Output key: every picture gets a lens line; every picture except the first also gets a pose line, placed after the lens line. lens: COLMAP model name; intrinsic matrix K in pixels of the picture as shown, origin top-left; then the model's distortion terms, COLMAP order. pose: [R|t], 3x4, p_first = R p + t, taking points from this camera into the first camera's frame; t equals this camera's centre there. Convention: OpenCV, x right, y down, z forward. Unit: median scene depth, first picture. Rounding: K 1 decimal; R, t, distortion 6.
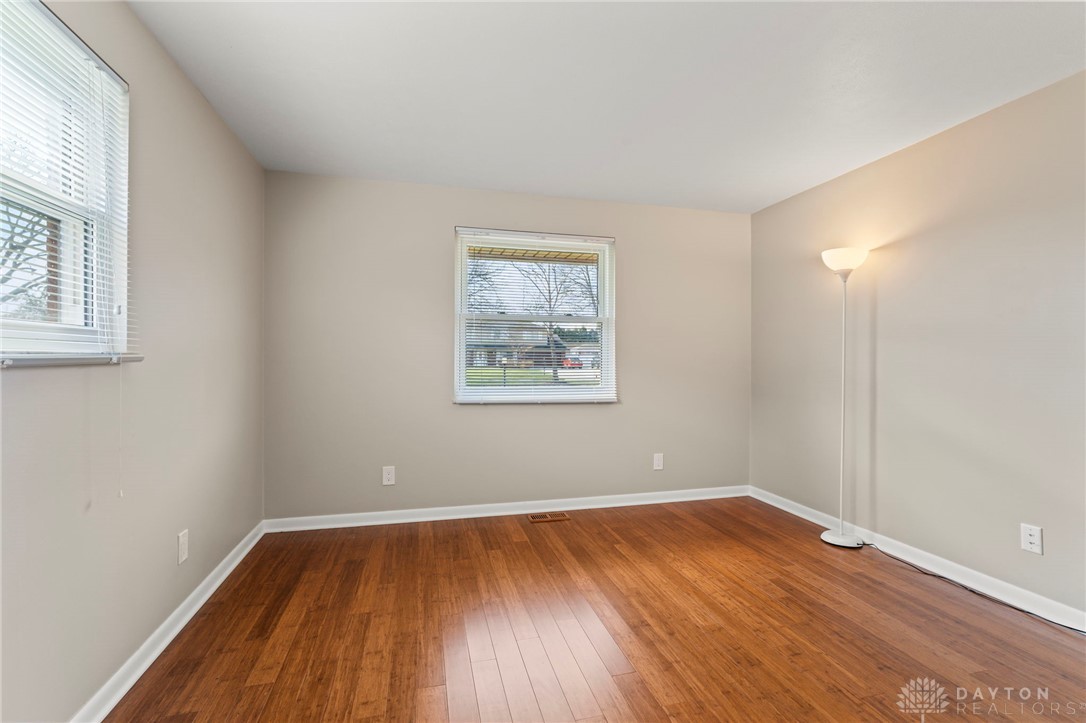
lens RADIAL K [[475.5, 0, 545.3], [0, 475.5, 352.9], [0, 0, 1]] dist [-0.000299, 0.000662]
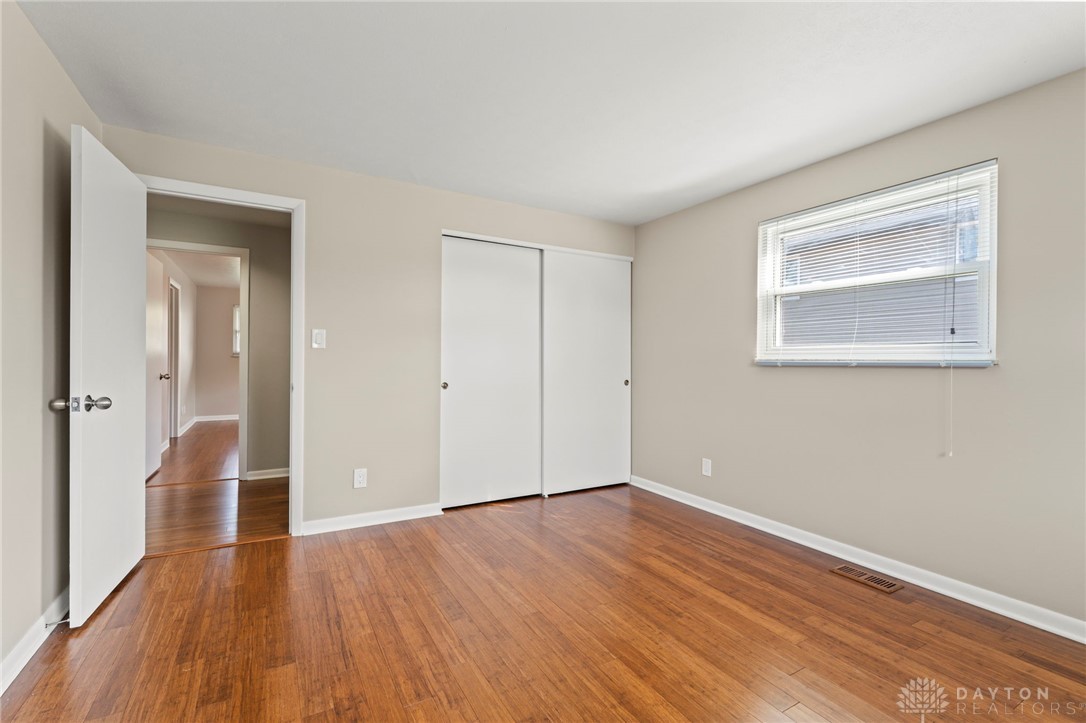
lens RADIAL K [[475.5, 0, 545.3], [0, 475.5, 352.9], [0, 0, 1]] dist [-0.000299, 0.000662]
pose [[-0.962653, -0.017132, -0.270196, 0.692869], [-0.012002, 0.999715, -0.020627, 0.021948], [0.270473, -0.016613, -0.962584, 1.951886]]
